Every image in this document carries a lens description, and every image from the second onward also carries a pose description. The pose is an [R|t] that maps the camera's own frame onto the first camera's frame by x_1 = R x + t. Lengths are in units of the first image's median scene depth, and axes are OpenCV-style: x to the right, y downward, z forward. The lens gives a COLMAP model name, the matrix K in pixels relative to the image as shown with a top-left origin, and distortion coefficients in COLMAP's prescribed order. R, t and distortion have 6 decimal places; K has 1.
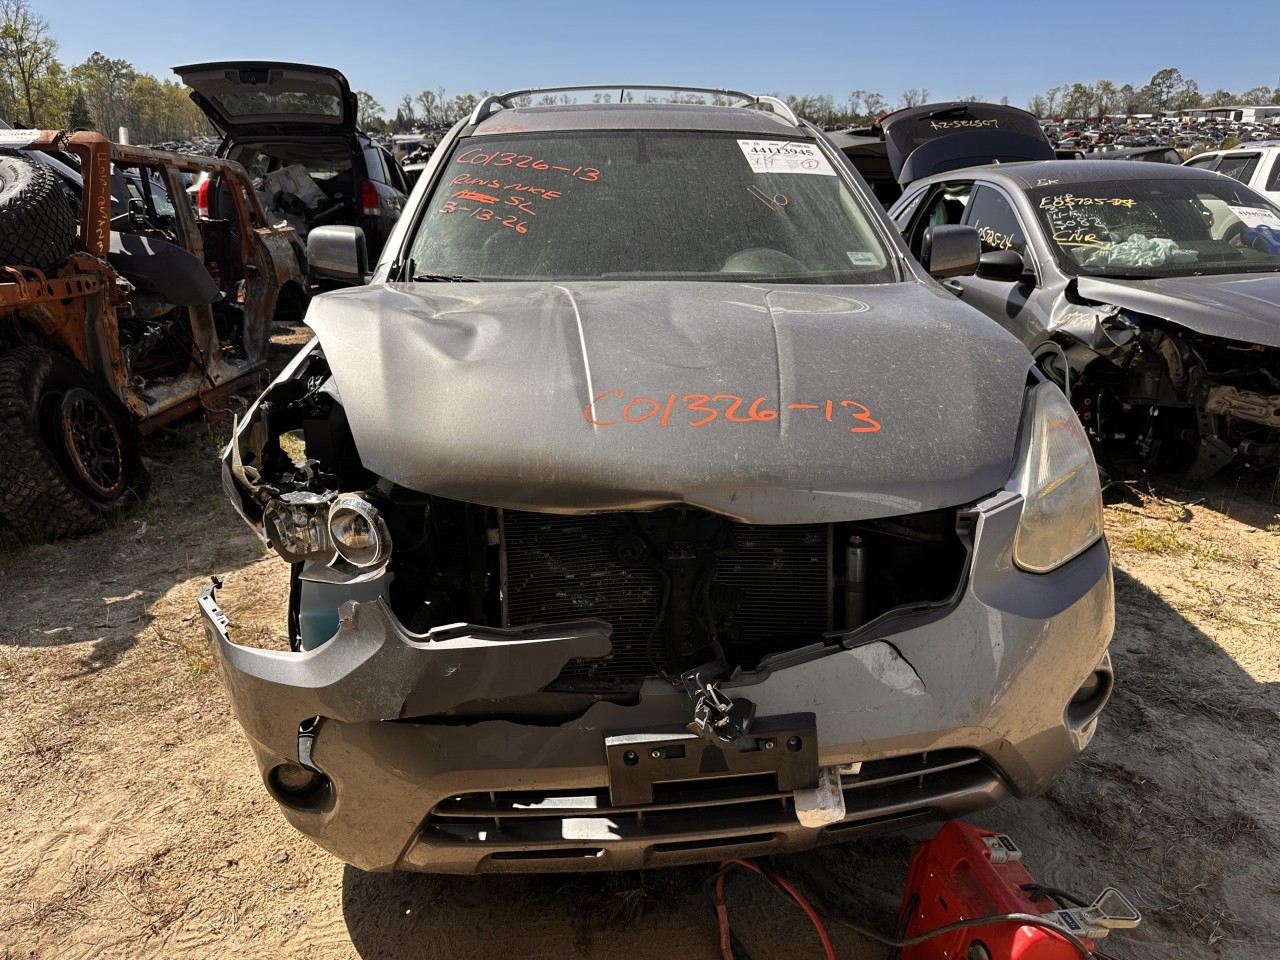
lens RADIAL K [[881.9, 0, 640.0], [0, 881.9, 480.0], [0, 0, 1]] dist [-0.041503, 0.000531]
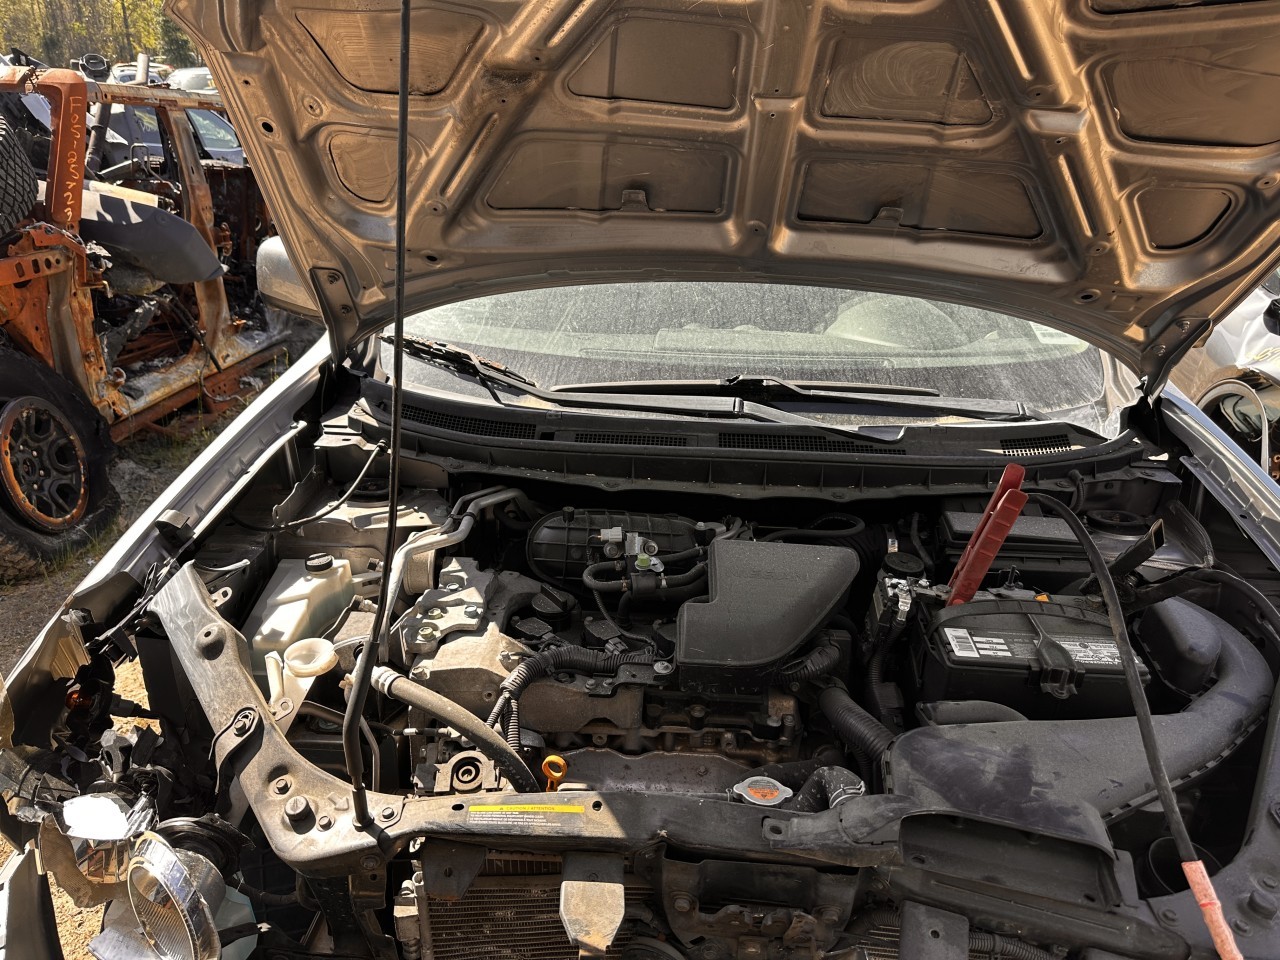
lens RADIAL K [[881.9, 0, 640.0], [0, 881.9, 480.0], [0, 0, 1]] dist [-0.041503, 0.000531]
pose [[0.994887, 0.064865, -0.077416, 0.001445], [-0.058593, 0.995014, 0.080714, -0.109401], [0.082265, -0.075766, 0.993726, 0.193714]]
